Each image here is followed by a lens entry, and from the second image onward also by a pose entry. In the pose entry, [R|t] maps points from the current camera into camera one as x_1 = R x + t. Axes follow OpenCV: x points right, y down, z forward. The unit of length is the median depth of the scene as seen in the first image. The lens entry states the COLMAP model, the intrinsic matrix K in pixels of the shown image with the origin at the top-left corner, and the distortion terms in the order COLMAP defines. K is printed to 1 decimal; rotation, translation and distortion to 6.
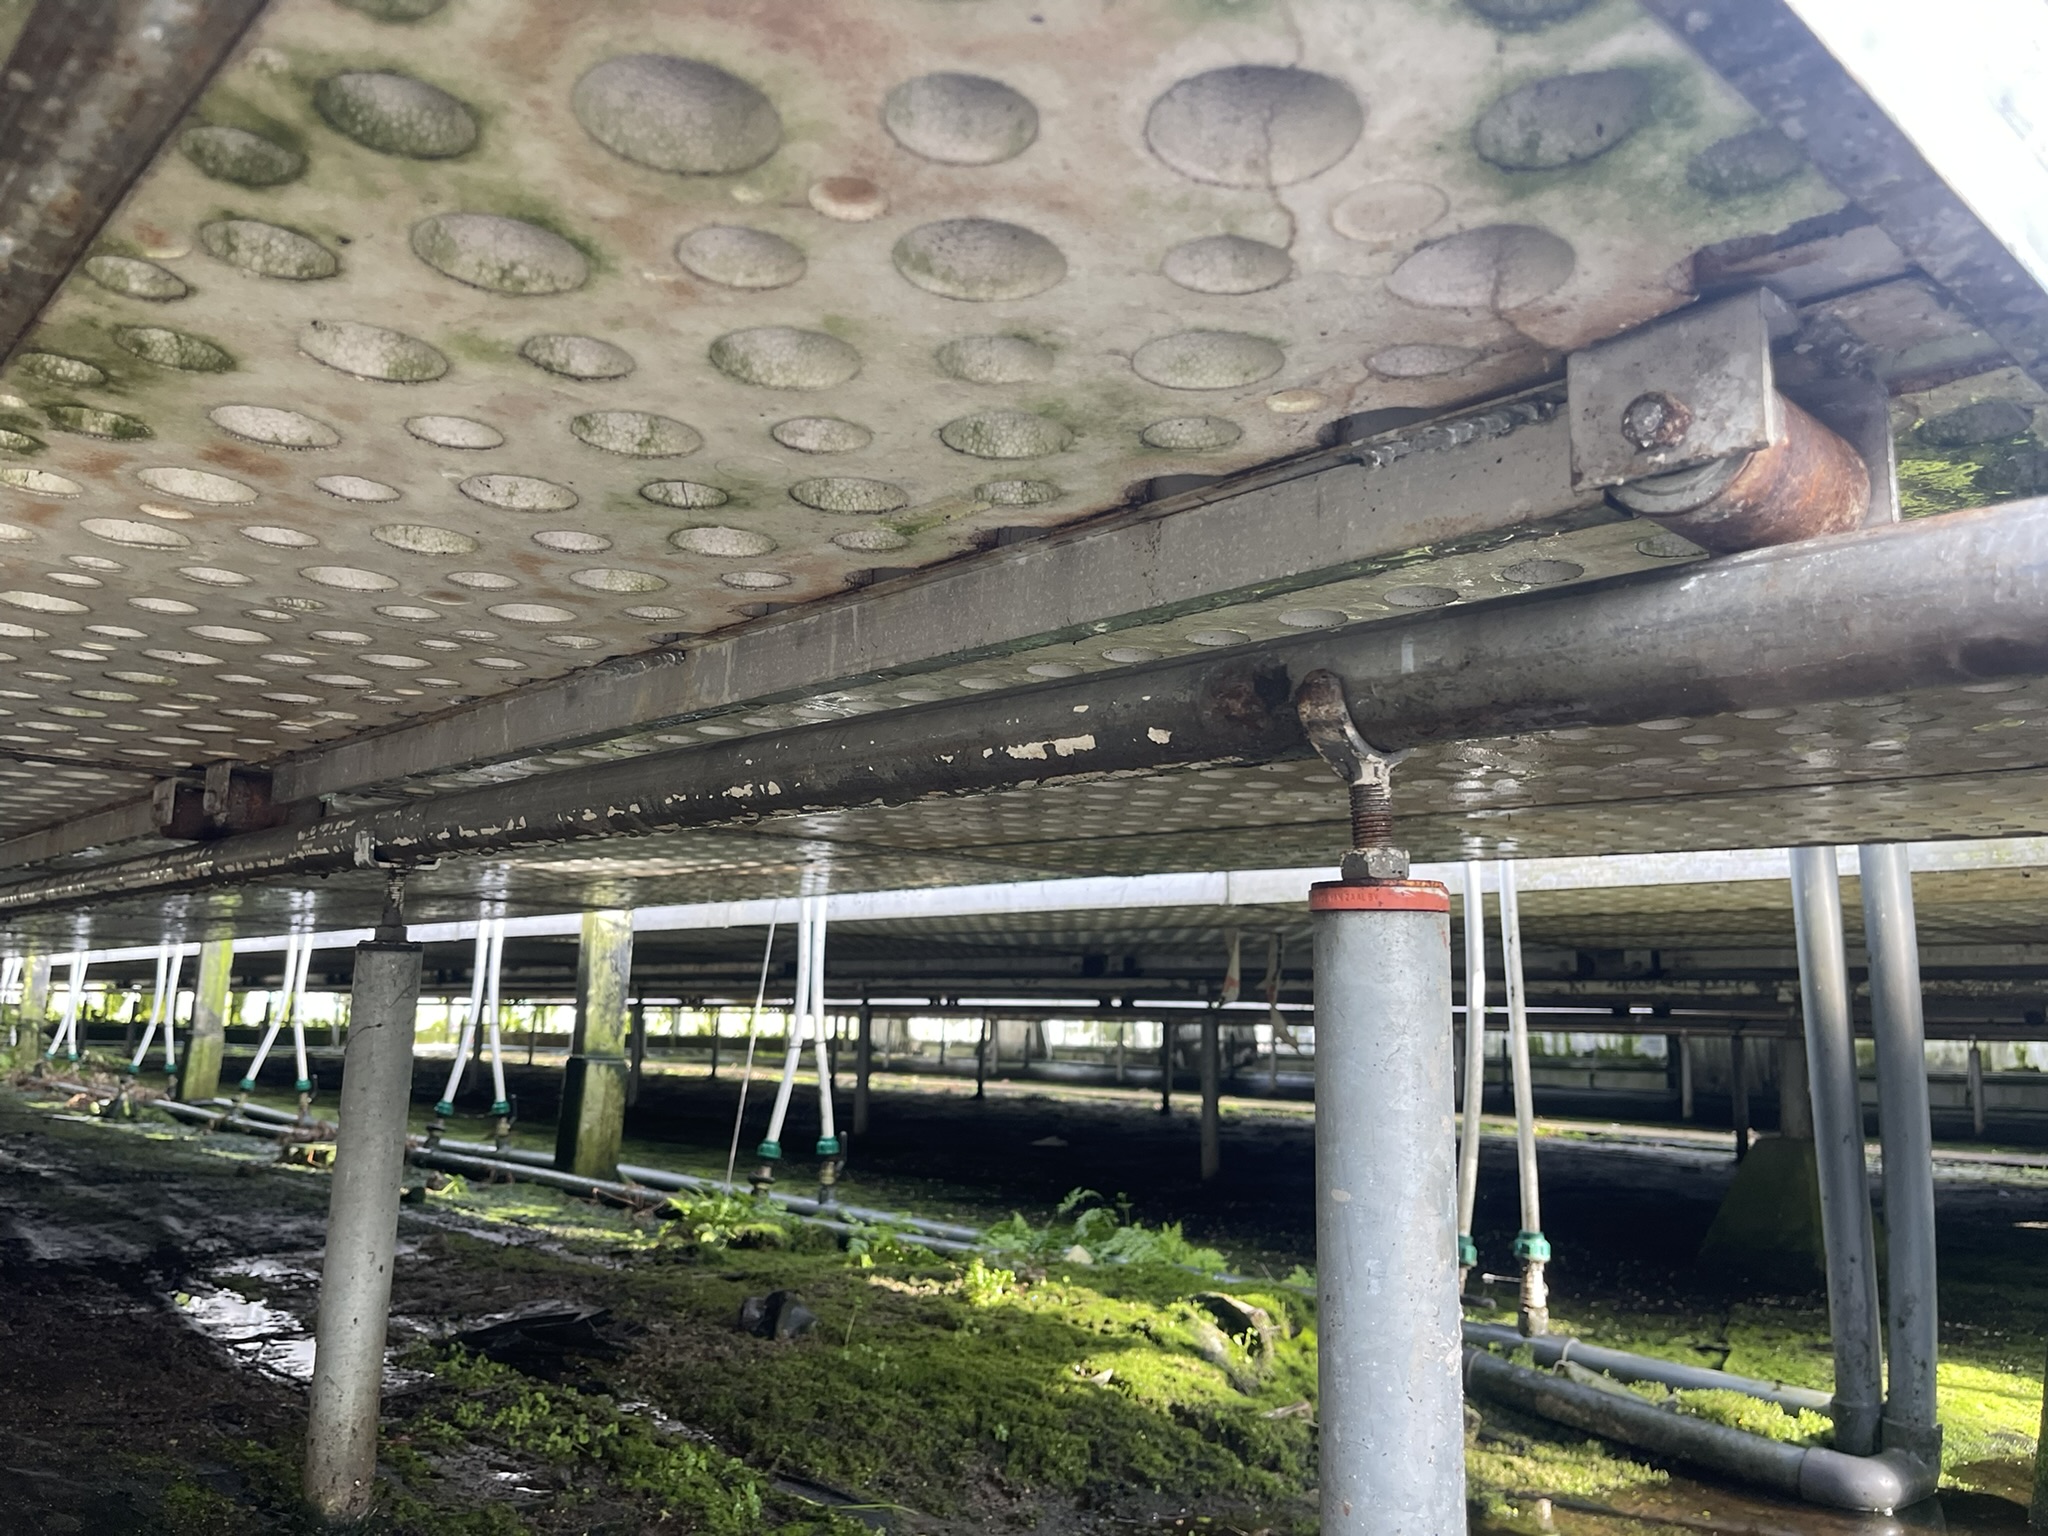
lens RADIAL K [[1530.1, 0, 1018.8], [0, 1530.1, 766.7], [0, 0, 1]] dist [0.079736, -0.118548]
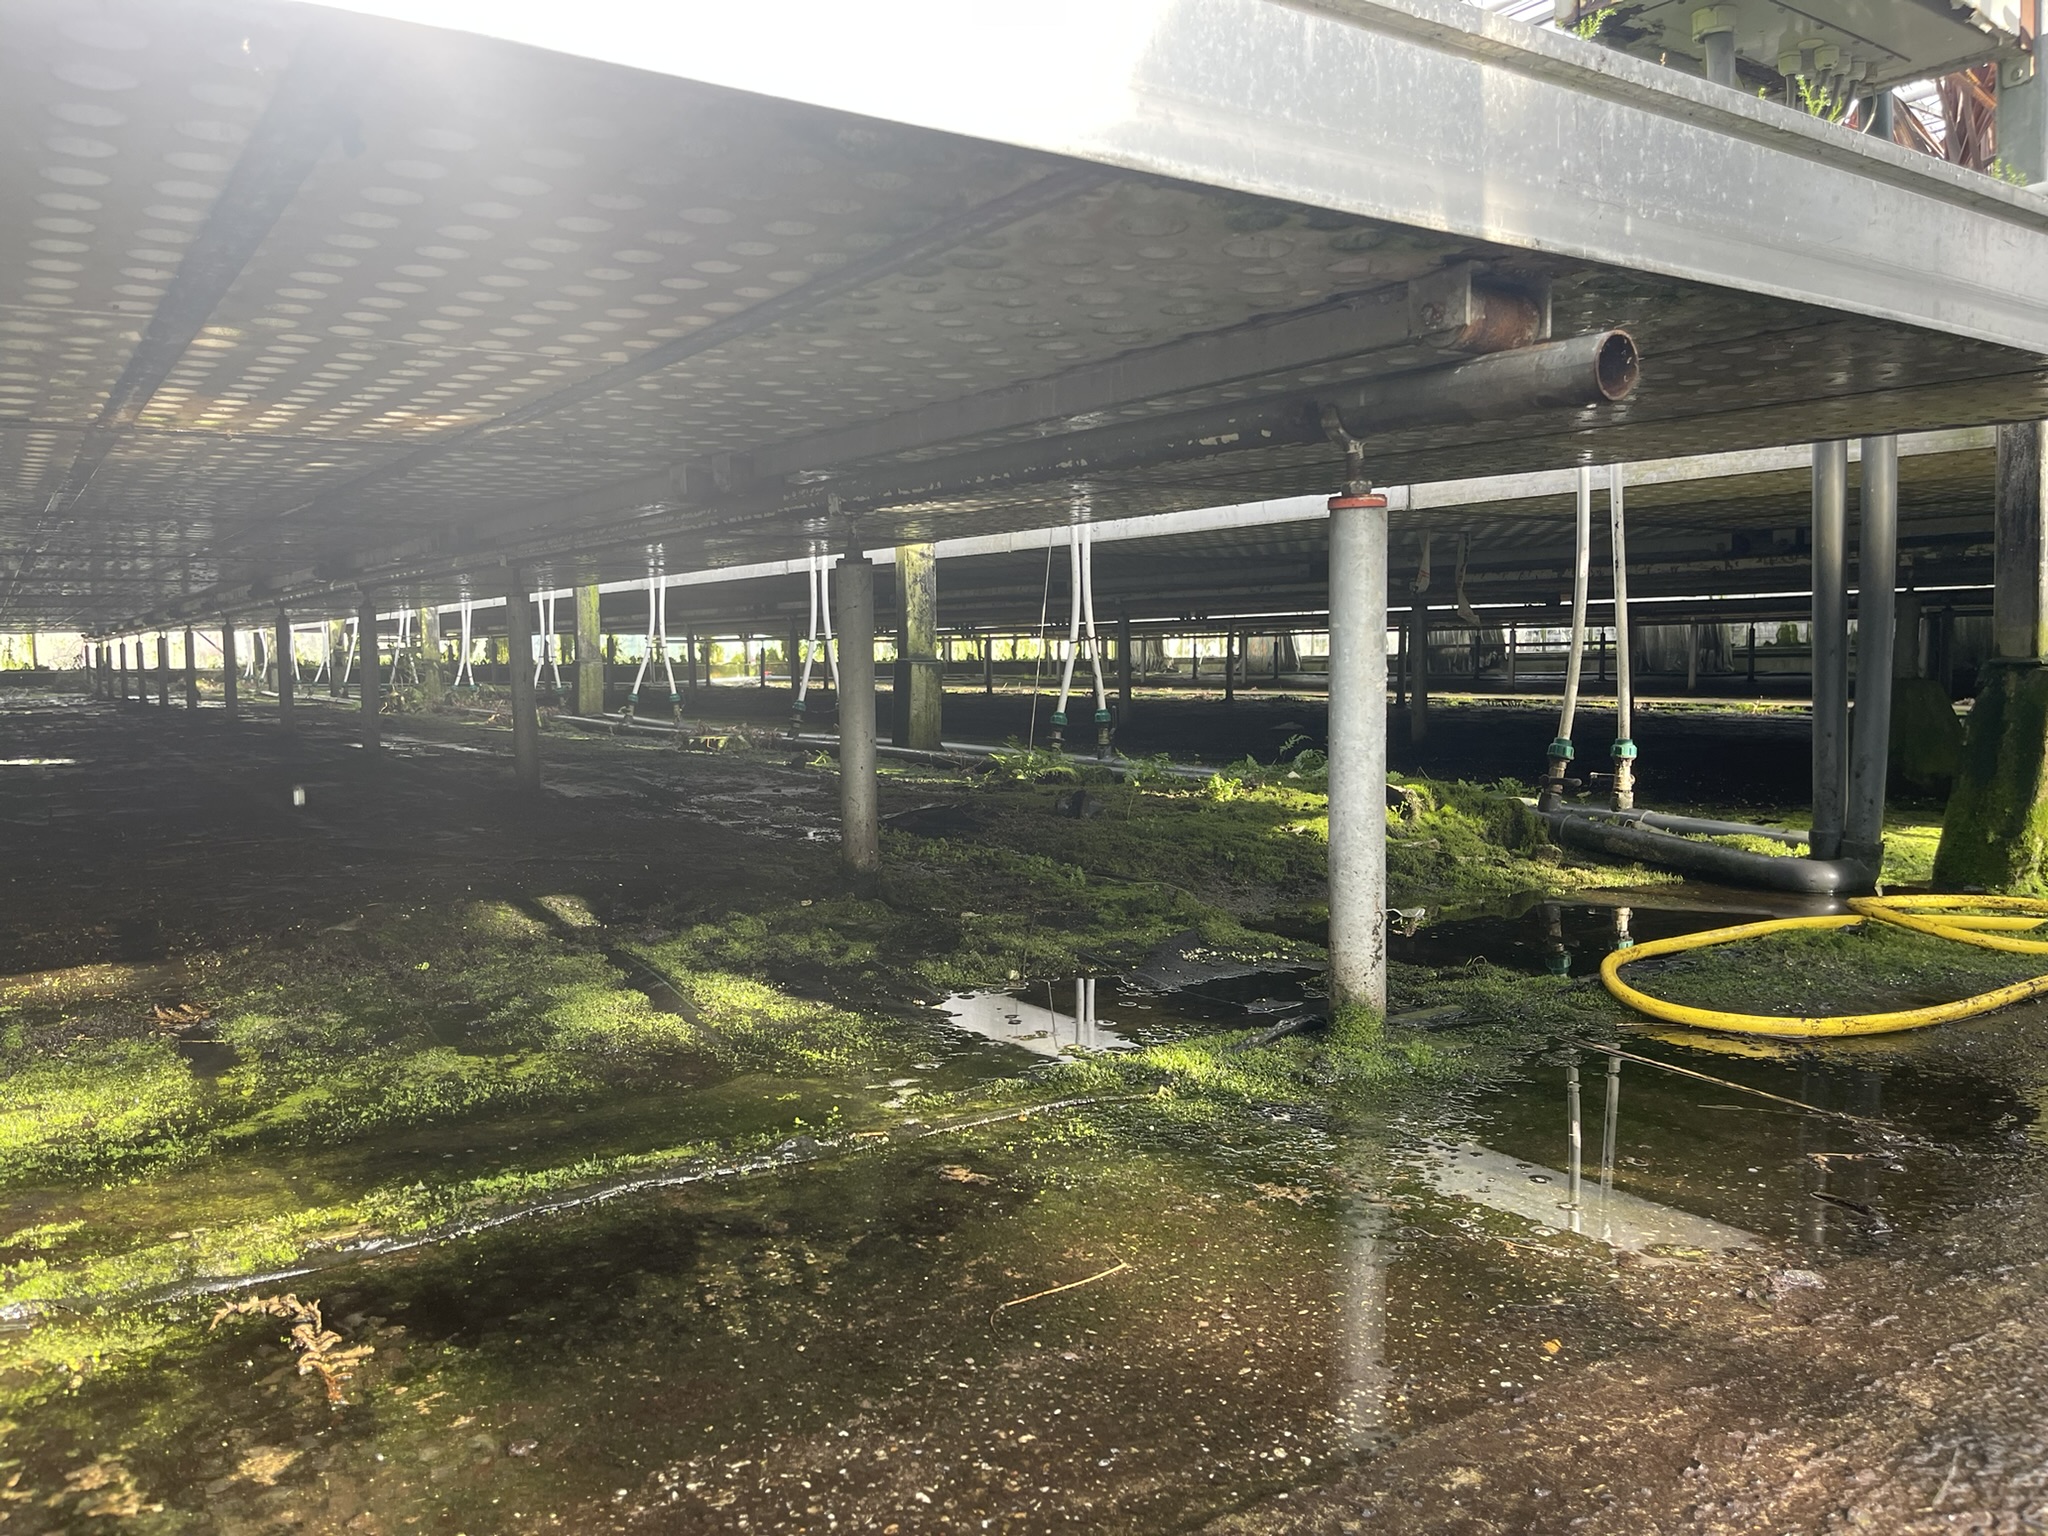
lens RADIAL K [[1530.1, 0, 1018.8], [0, 1530.1, 766.7], [0, 0, 1]] dist [0.079736, -0.118548]
pose [[0.985816, -0.025677, -0.165856, 0.029878], [0.064671, 0.970031, 0.234217, -0.030102], [0.154872, -0.241621, 0.957932, -0.401608]]
